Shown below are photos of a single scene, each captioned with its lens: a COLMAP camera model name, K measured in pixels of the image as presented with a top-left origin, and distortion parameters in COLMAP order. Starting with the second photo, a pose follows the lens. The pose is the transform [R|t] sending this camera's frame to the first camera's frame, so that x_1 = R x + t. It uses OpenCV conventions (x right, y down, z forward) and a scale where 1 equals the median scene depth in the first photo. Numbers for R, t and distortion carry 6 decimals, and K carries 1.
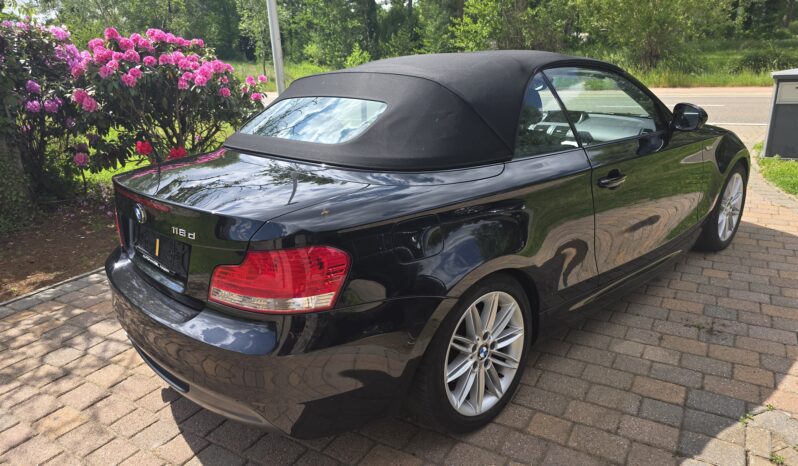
lens RADIAL K [[536.8, 0, 388.3], [0, 536.8, 230.4], [0, 0, 1]] dist [0.057152, -0.055217]
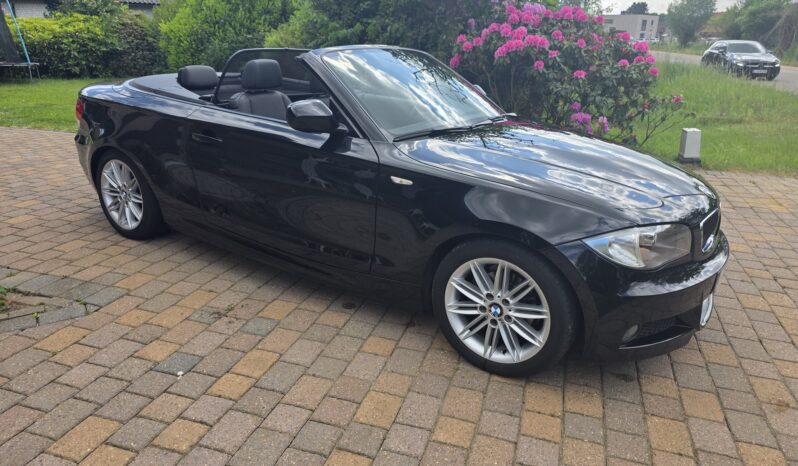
lens RADIAL K [[537.3, 0, 395.4], [0, 537.3, 226.6], [0, 0, 1]] dist [0.054498, -0.051092]
pose [[0.247686, 0.368837, -0.895886, 1.466519], [-0.336720, 0.899826, 0.277367, -0.341029], [0.908444, 0.232963, 0.347069, 0.877775]]
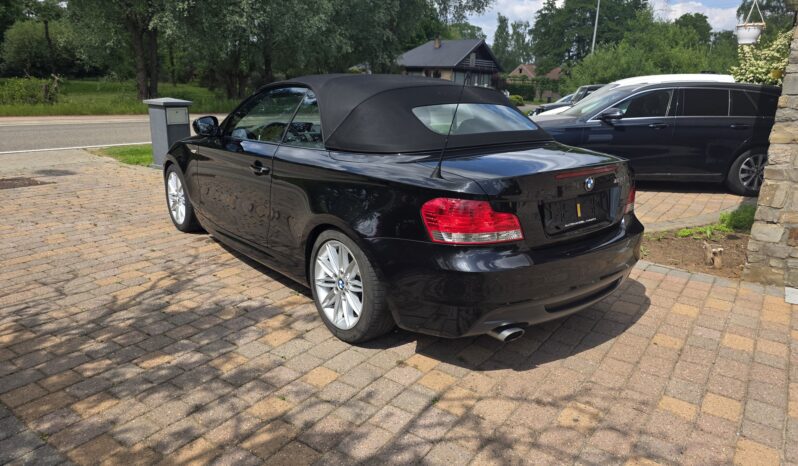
lens RADIAL K [[536.8, 0, 399.6], [0, 536.8, 236.6], [0, 0, 1]] dist [0.059438, -0.050731]
pose [[0.061483, -0.222247, 0.973050, -1.224635], [0.275021, 0.940927, 0.197533, -0.201932], [-0.959470, 0.255464, 0.118974, 0.896713]]
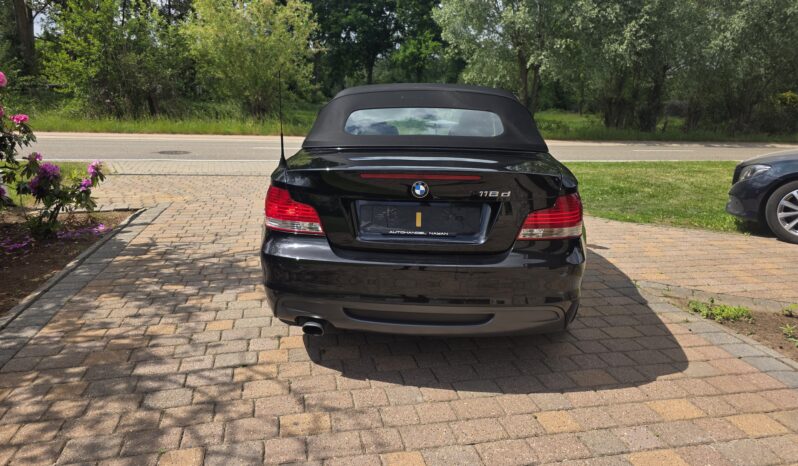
lens RADIAL K [[536.8, 0, 388.3], [0, 536.8, 230.4], [0, 0, 1]] dist [0.057152, -0.055217]
pose [[0.723707, -0.095539, 0.683462, -0.892832], [0.157644, 0.987072, -0.028948, 0.054713], [-0.671861, 0.128694, 0.729412, 0.136860]]
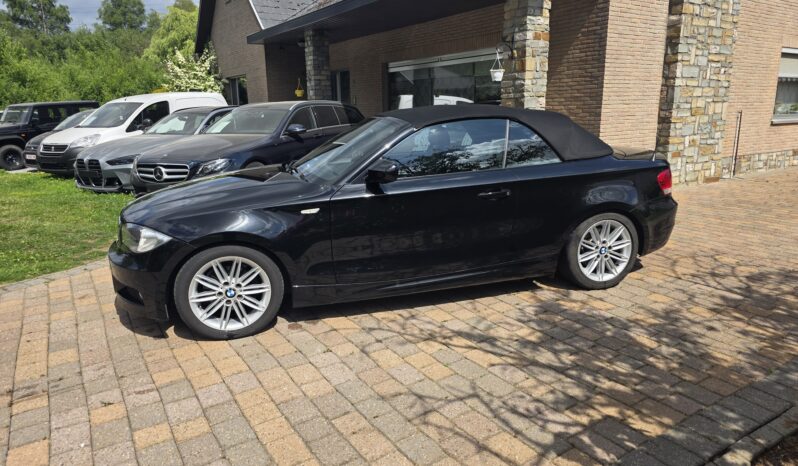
lens RADIAL K [[533.4, 0, 405.1], [0, 533.4, 230.1], [0, 0, 1]] dist [0.068315, -0.066596]
pose [[-0.909139, -0.043127, 0.414255, -0.384431], [0.174585, 0.863562, 0.473054, -0.767232], [-0.378136, 0.502394, -0.777569, 2.431601]]
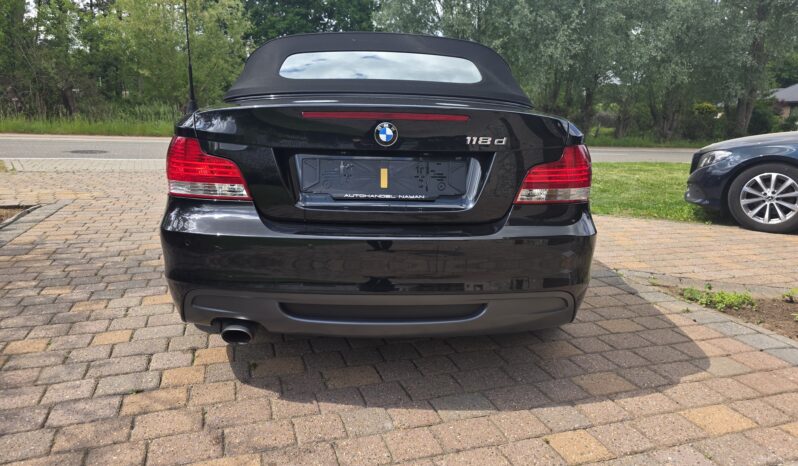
lens RADIAL K [[537.3, 0, 395.4], [0, 537.3, 226.6], [0, 0, 1]] dist [0.054498, -0.051092]
pose [[0.634032, -0.088129, 0.768269, -0.754700], [0.177341, 0.983578, -0.033528, 0.097740], [-0.752698, 0.157504, 0.639249, 0.316832]]
